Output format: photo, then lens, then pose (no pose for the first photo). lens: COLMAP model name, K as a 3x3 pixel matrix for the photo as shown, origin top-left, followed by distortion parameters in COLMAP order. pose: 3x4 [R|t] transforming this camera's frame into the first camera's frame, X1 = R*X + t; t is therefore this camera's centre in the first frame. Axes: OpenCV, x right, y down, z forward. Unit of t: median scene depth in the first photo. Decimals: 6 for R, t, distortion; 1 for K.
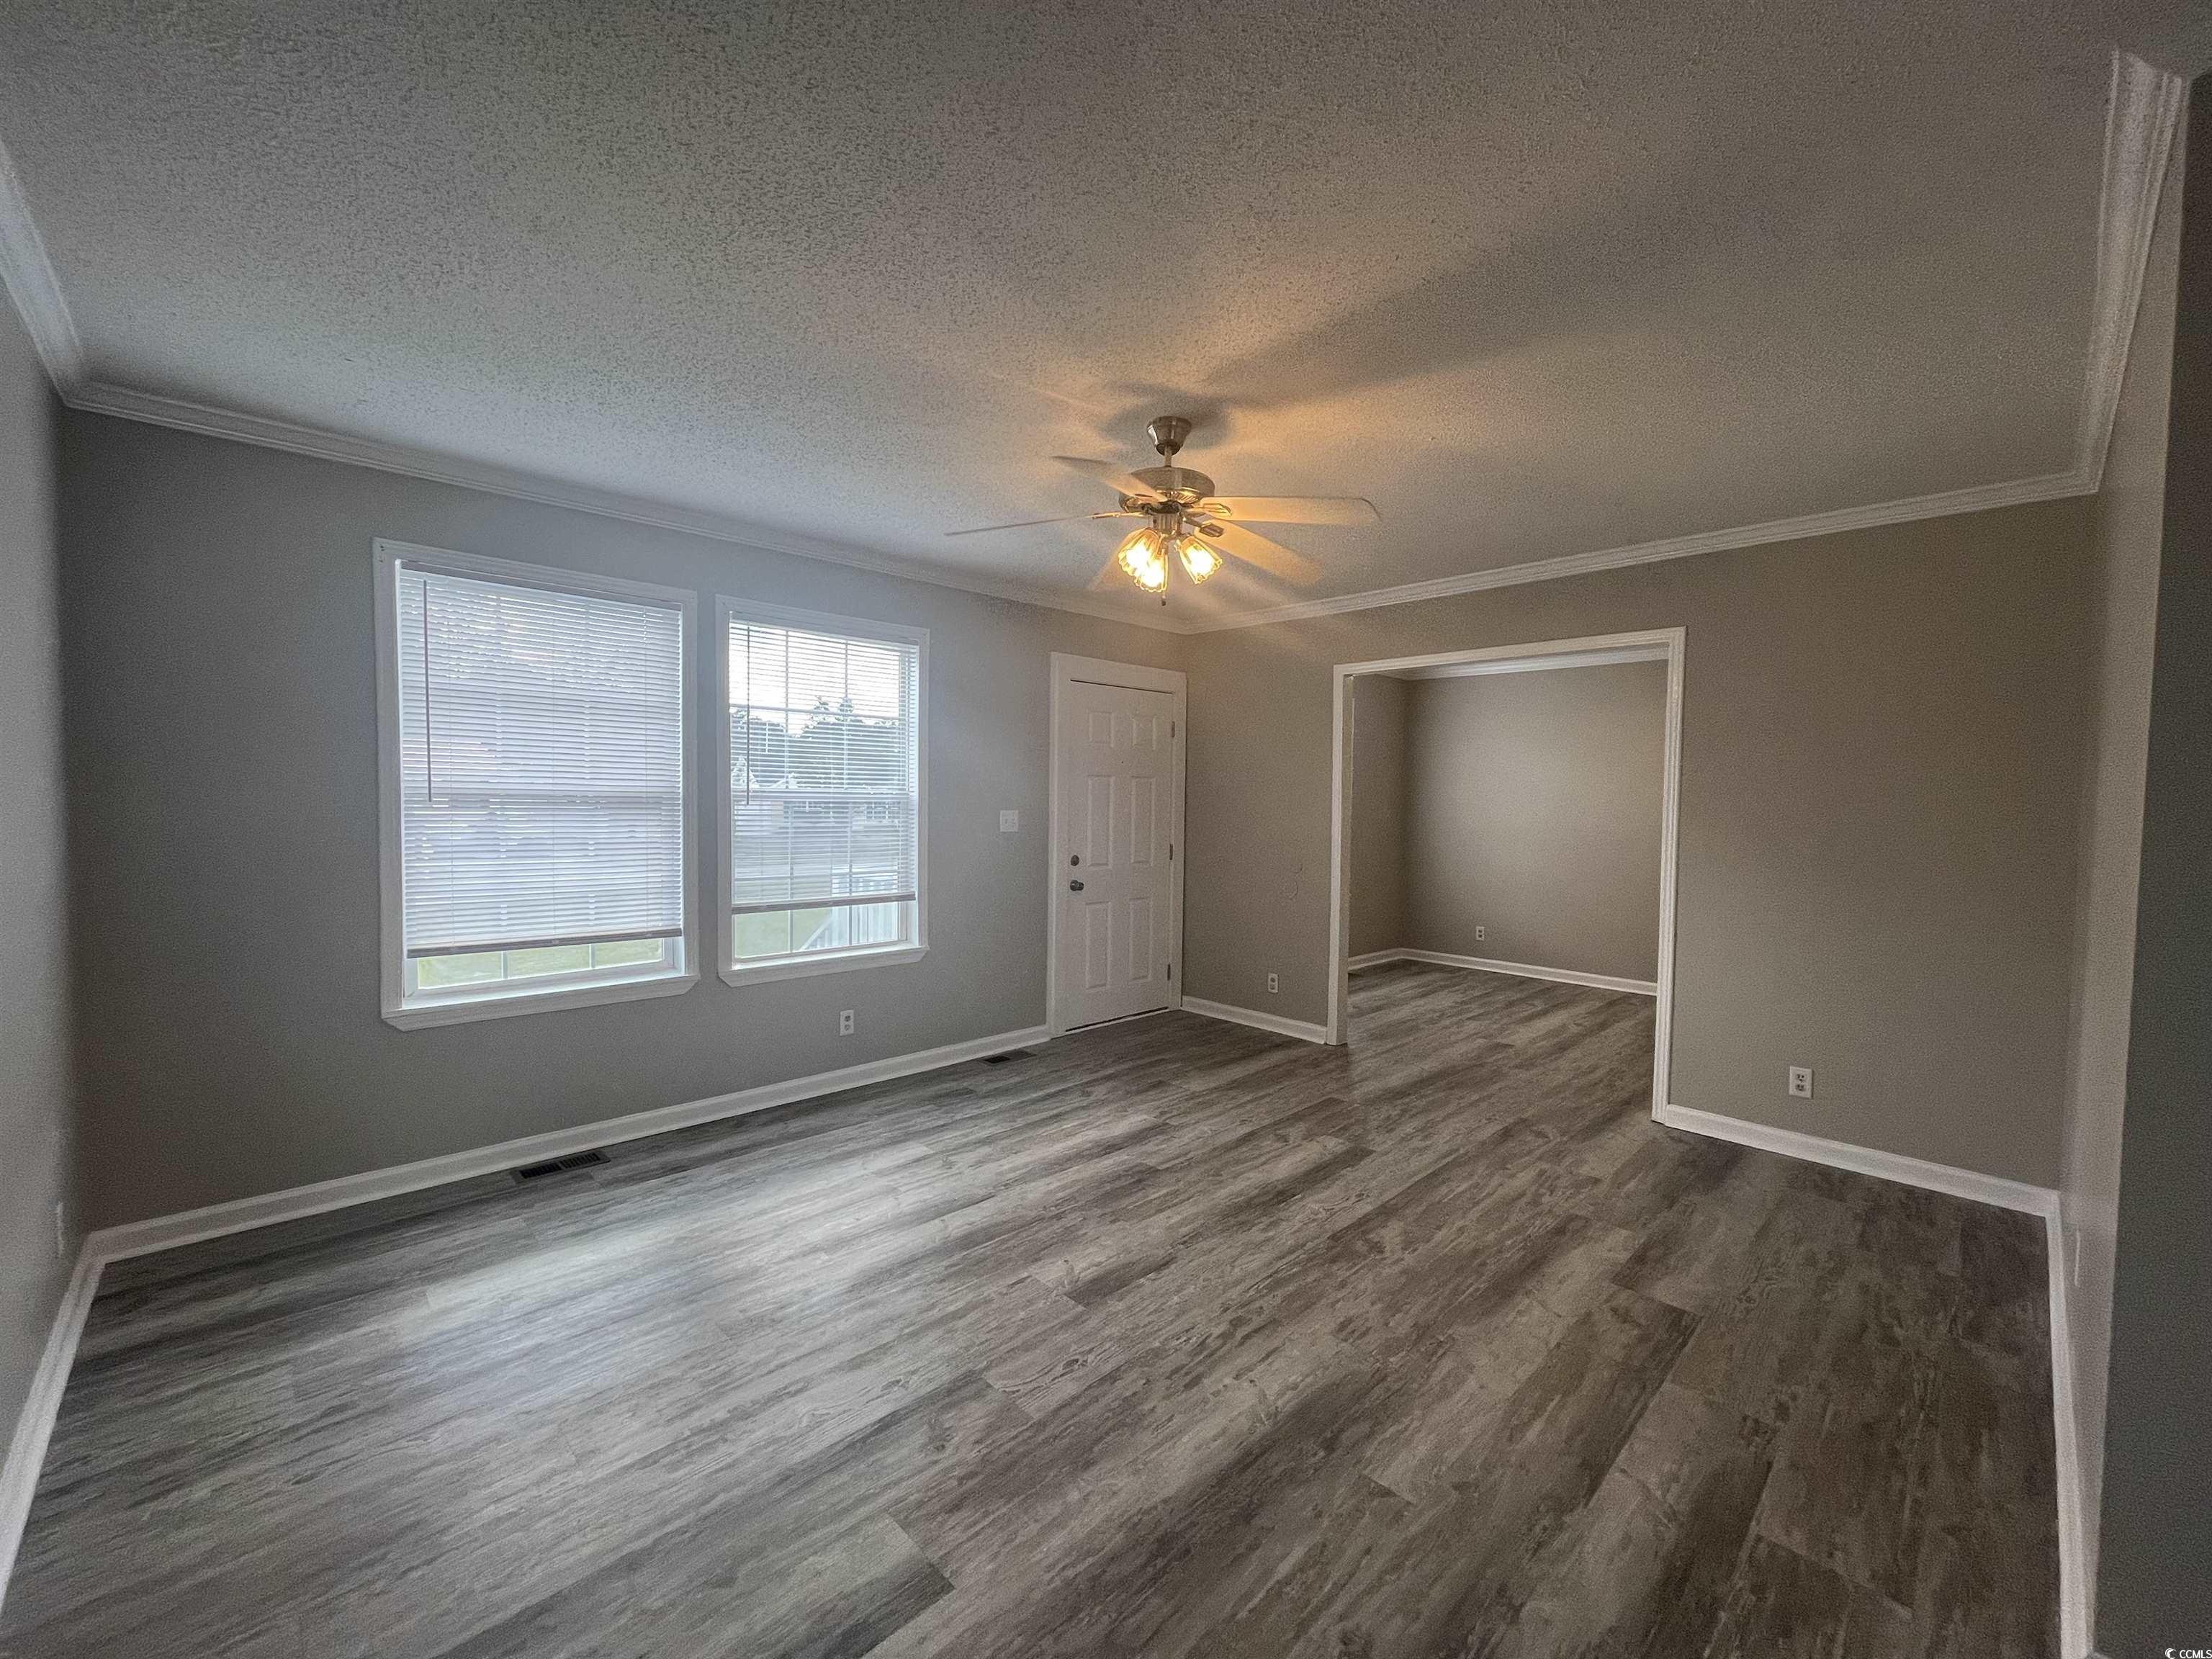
lens RADIAL K [[893.9, 0, 1106.0], [0, 893.9, 829.5], [0, 0, 1]] dist [-0.002717, -0.000361]
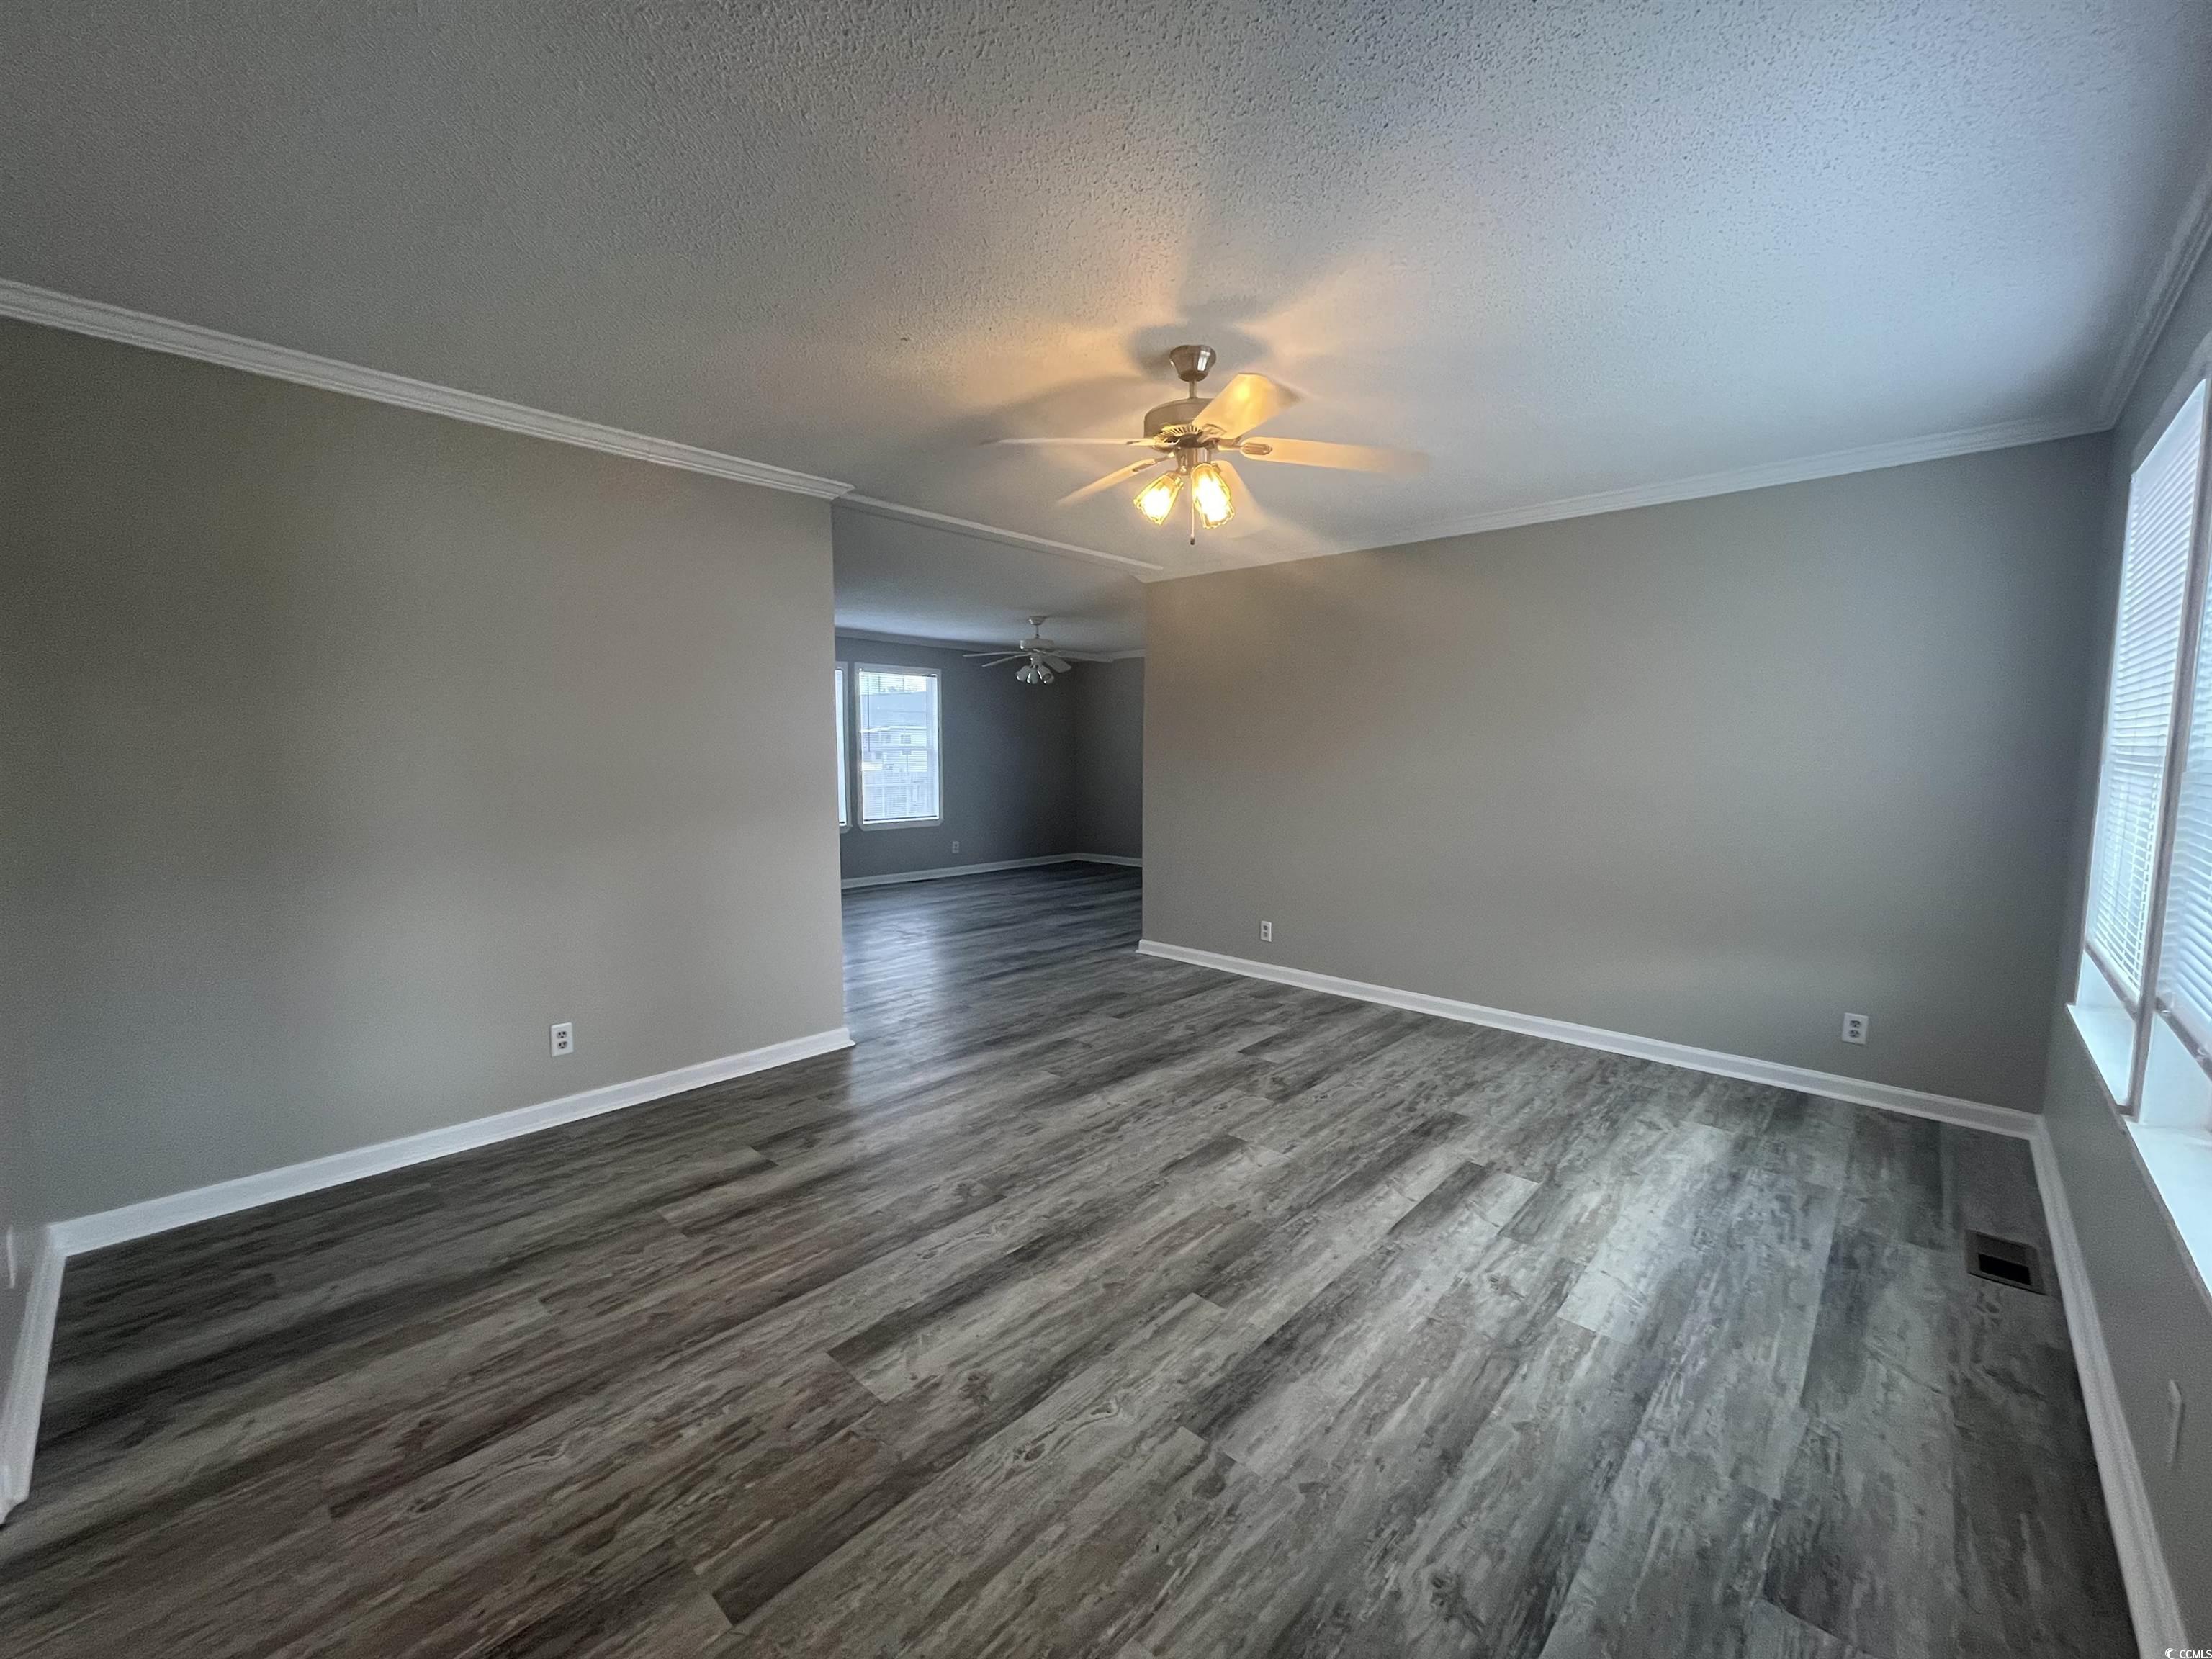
lens RADIAL K [[893.9, 0, 1106.0], [0, 893.9, 829.5], [0, 0, 1]] dist [-0.002717, -0.000361]
pose [[-0.998384, -0.013303, -0.055249, 0.178788], [-0.020256, 0.991663, 0.127259, -0.054727], [0.053096, 0.128172, -0.990330, 1.713486]]
